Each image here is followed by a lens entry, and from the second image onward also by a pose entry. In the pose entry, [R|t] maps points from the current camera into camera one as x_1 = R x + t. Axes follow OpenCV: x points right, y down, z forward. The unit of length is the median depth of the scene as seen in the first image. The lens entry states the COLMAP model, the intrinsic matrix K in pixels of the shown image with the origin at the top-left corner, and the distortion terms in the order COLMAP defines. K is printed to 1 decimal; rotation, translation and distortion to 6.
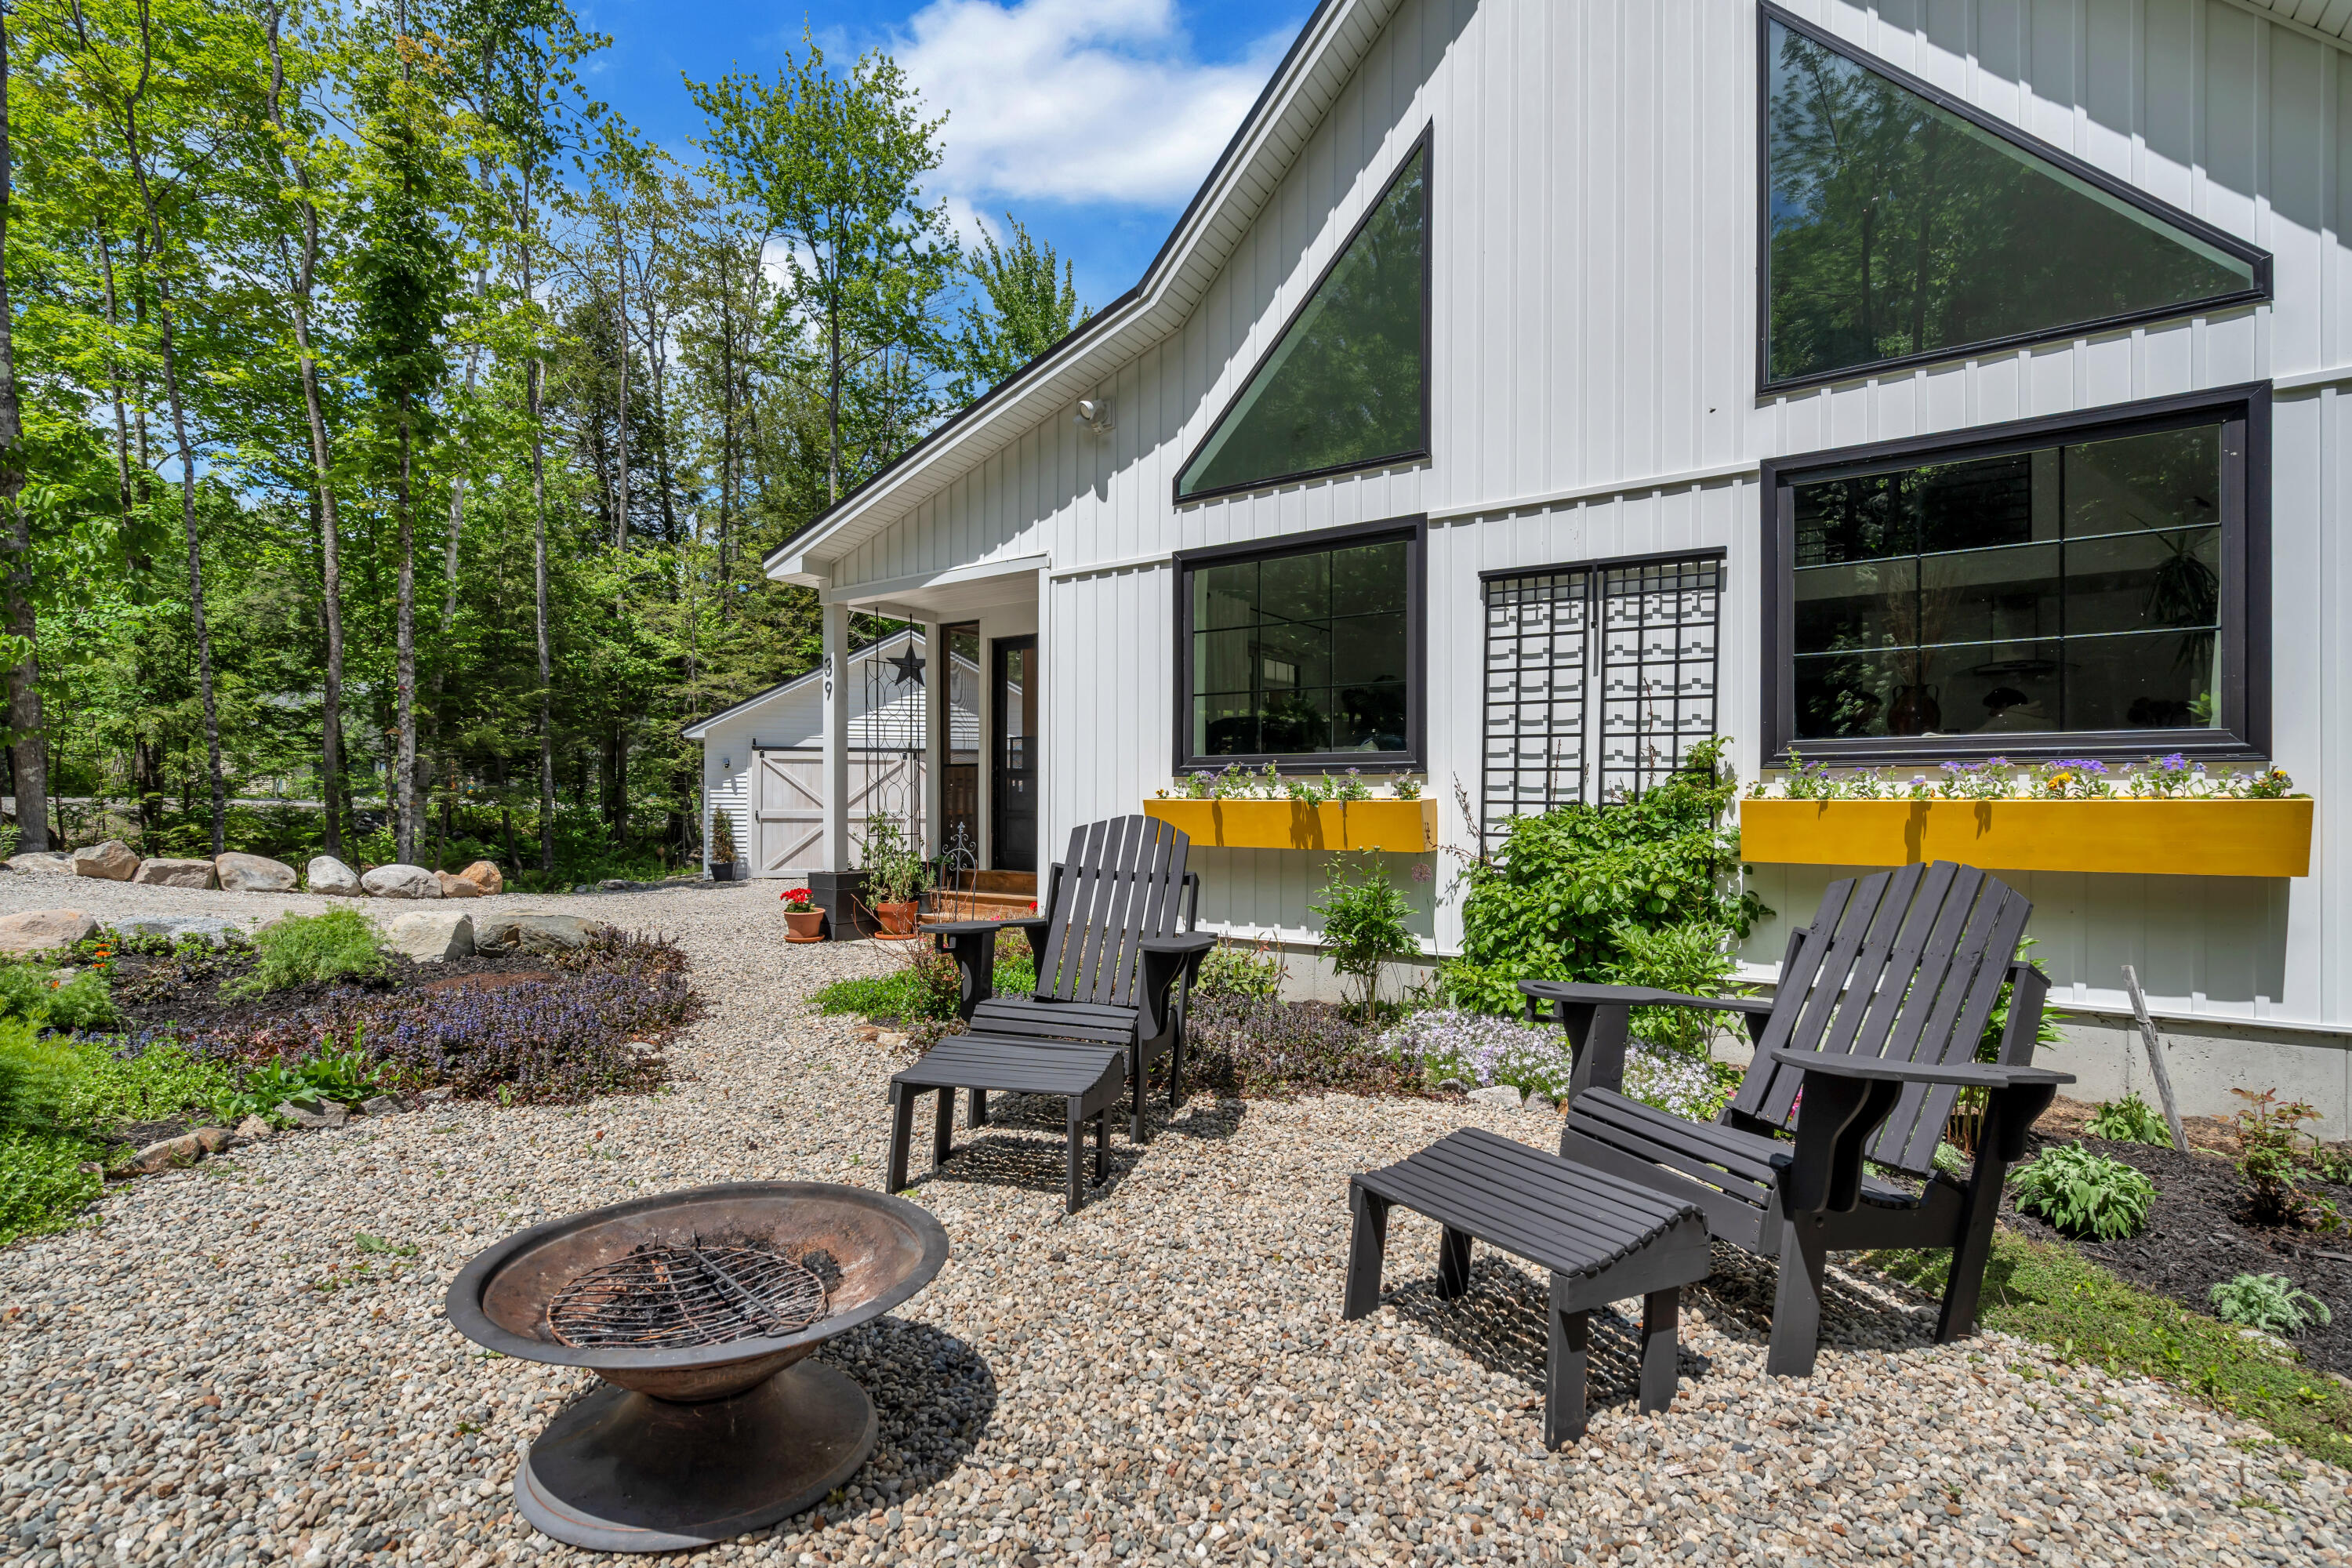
lens RADIAL K [[1044.6, 0, 1191.3], [0, 1044.6, 803.1], [0, 0, 1]] dist [-0.003275, 0.000849]
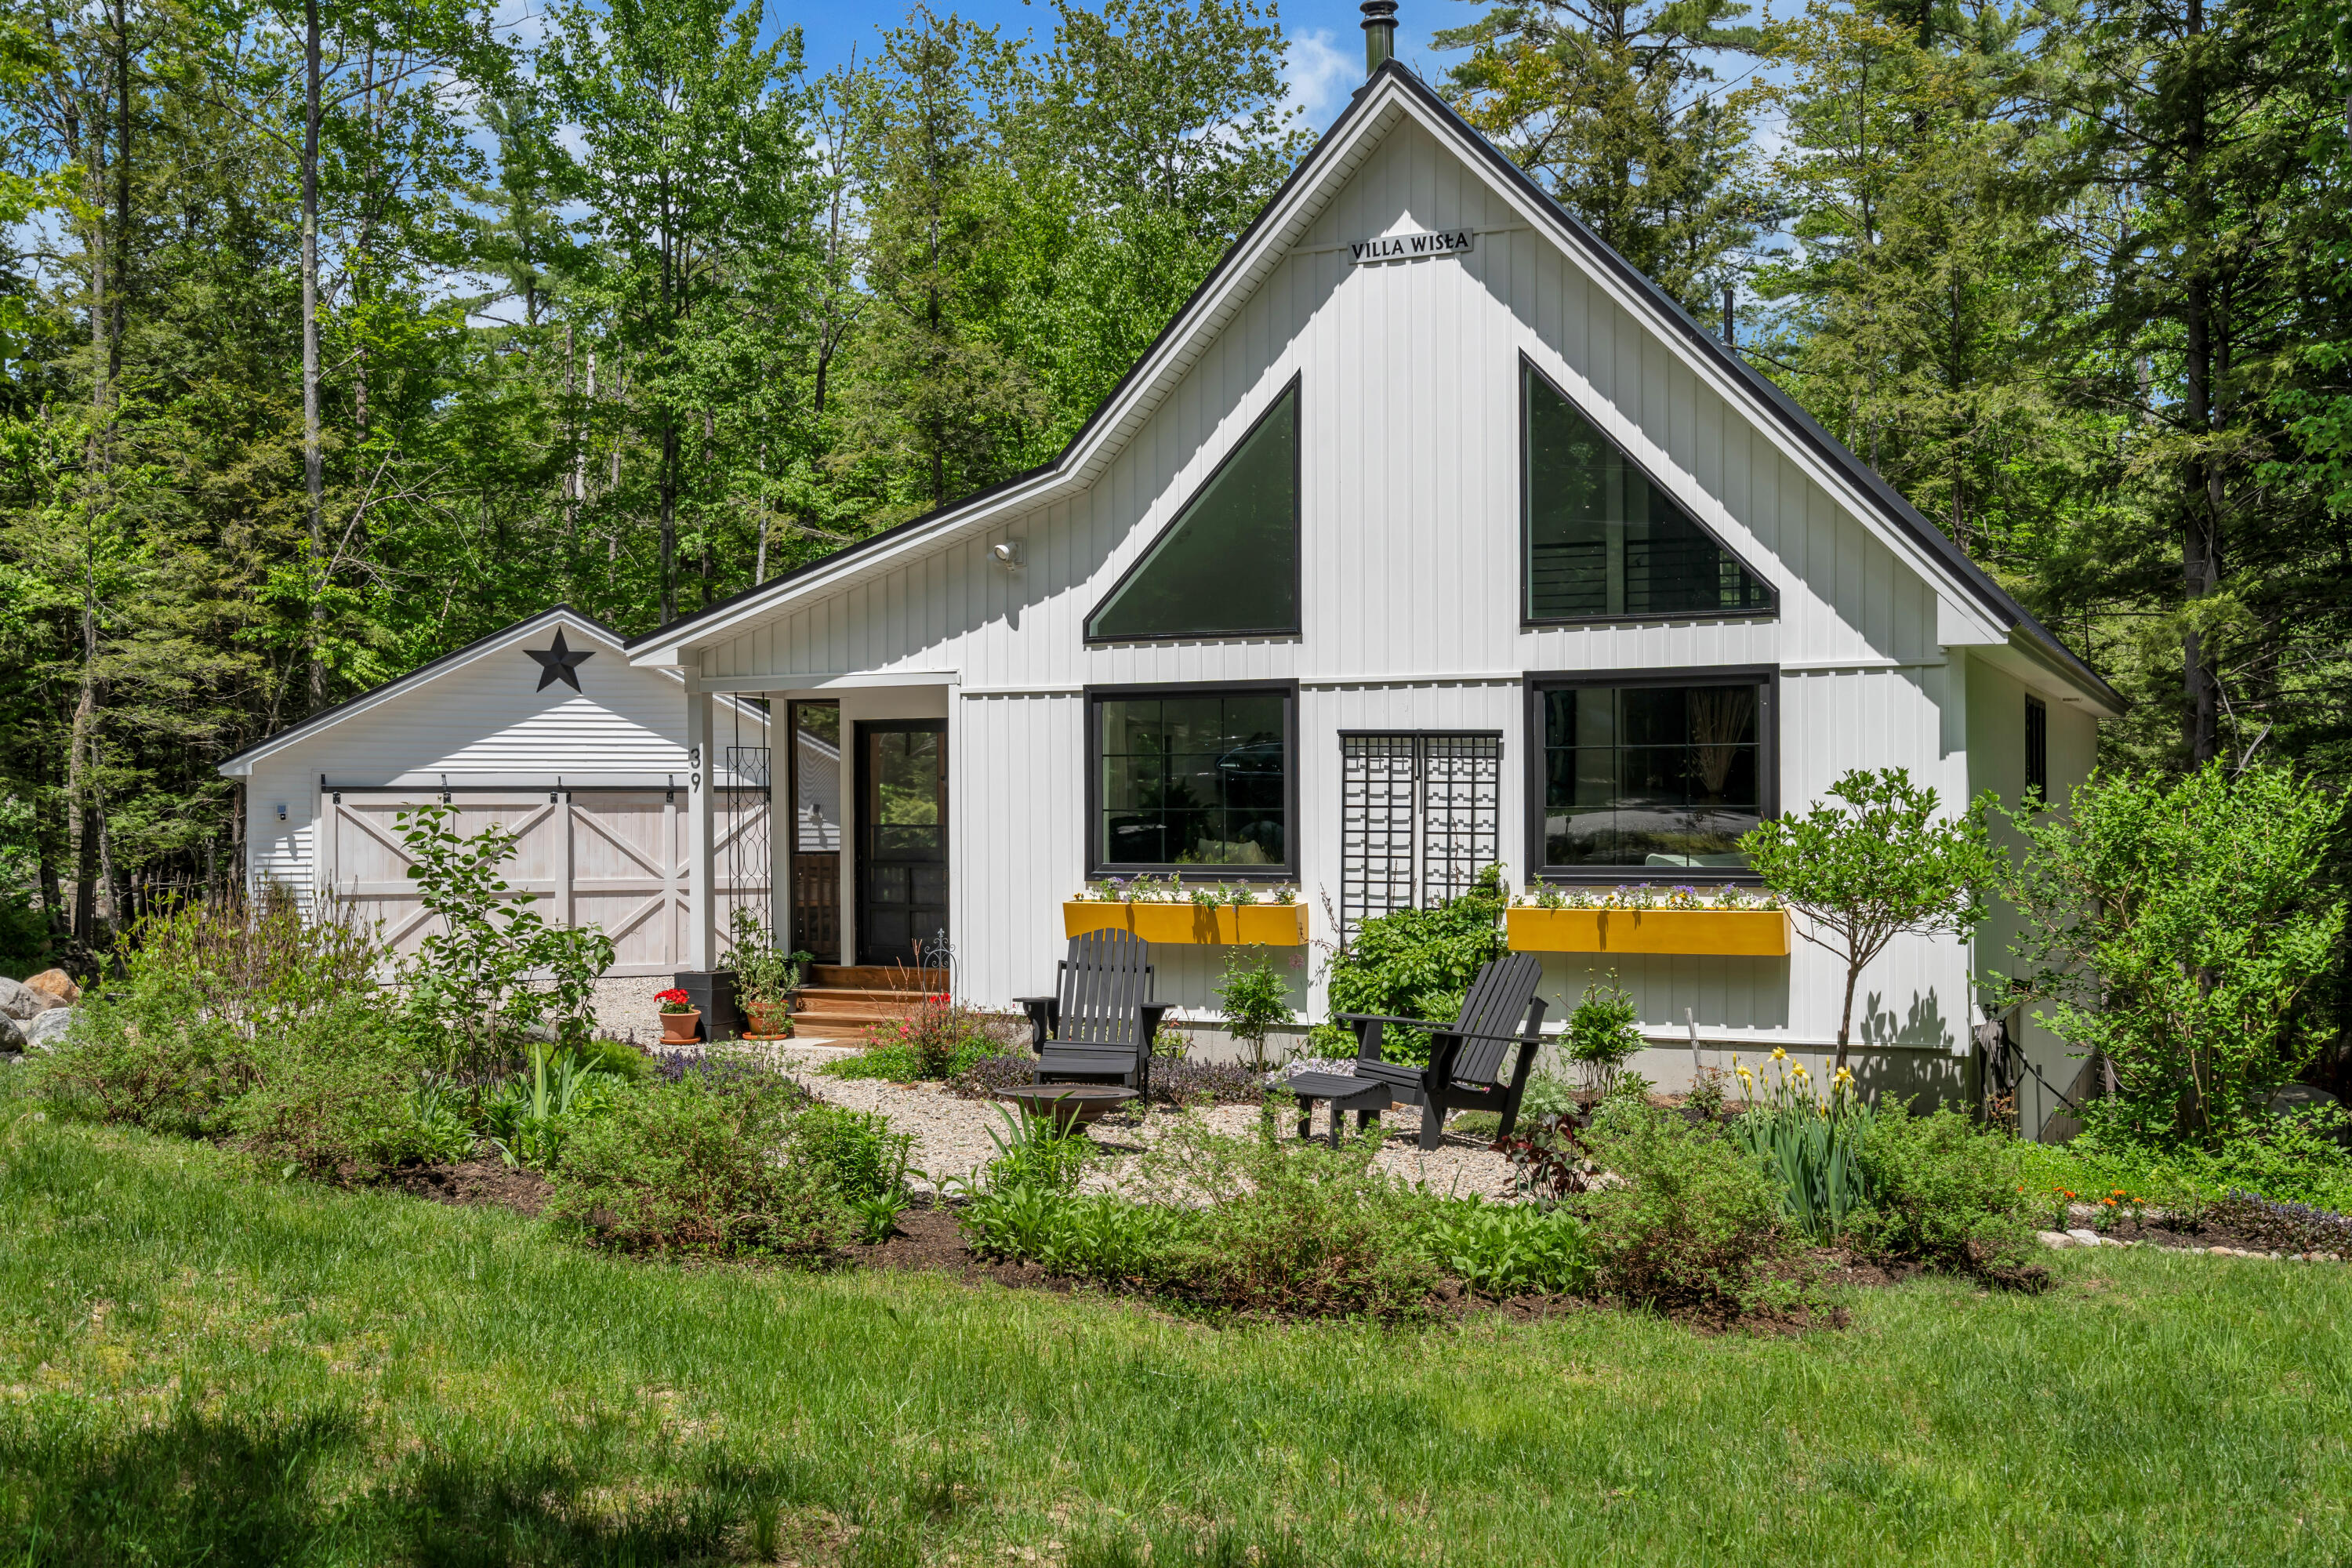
lens RADIAL K [[2281.0, 0, 1195.0], [0, 2281.0, 820.7], [0, 0, 1]] dist [0.013000, 0.000000]
pose [[0.987988, -0.009538, 0.154238, -0.331710], [0.008765, 0.999945, 0.005687, -0.122162], [-0.154284, -0.004267, 0.988017, -1.737559]]
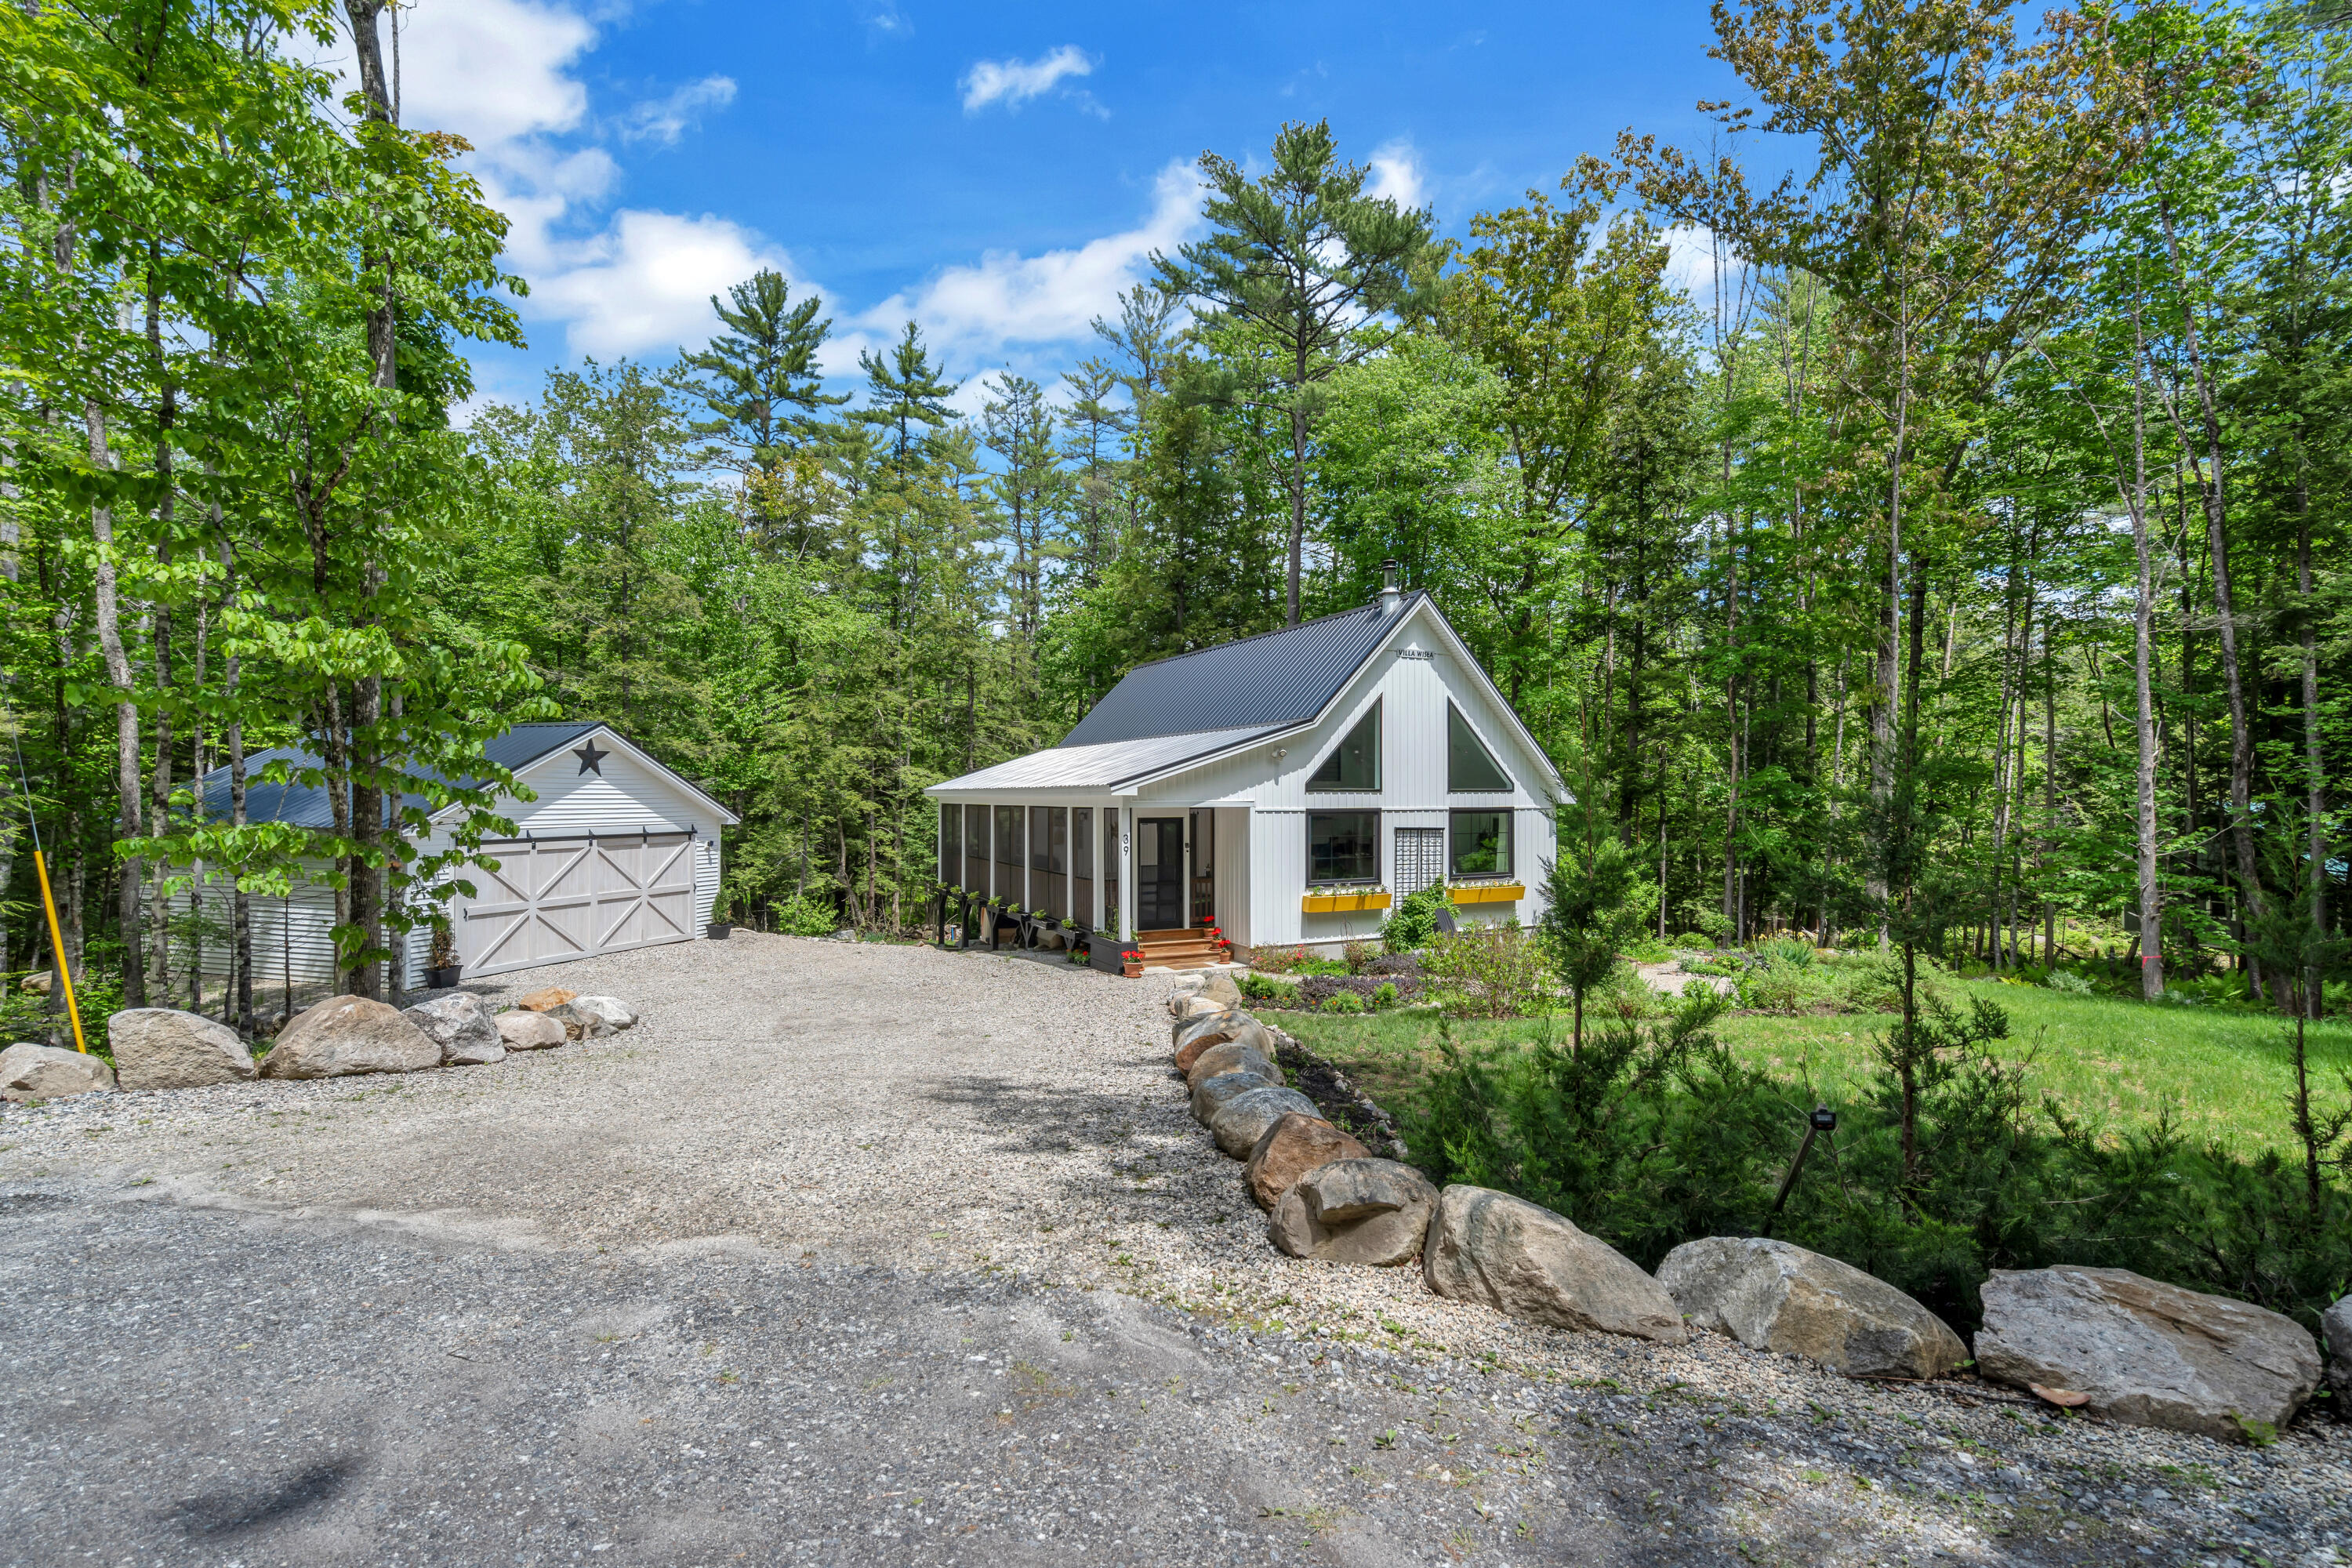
lens RADIAL K [[1044.6, 0, 1168.1], [0, 1044.6, 795.9], [0, 0, 1]] dist [-0.003275, 0.000849]
pose [[0.505982, -0.005124, 0.862529, -3.085632], [0.001353, 0.999986, 0.005147, -0.337430], [-0.862543, -0.001437, 0.505982, -0.126194]]
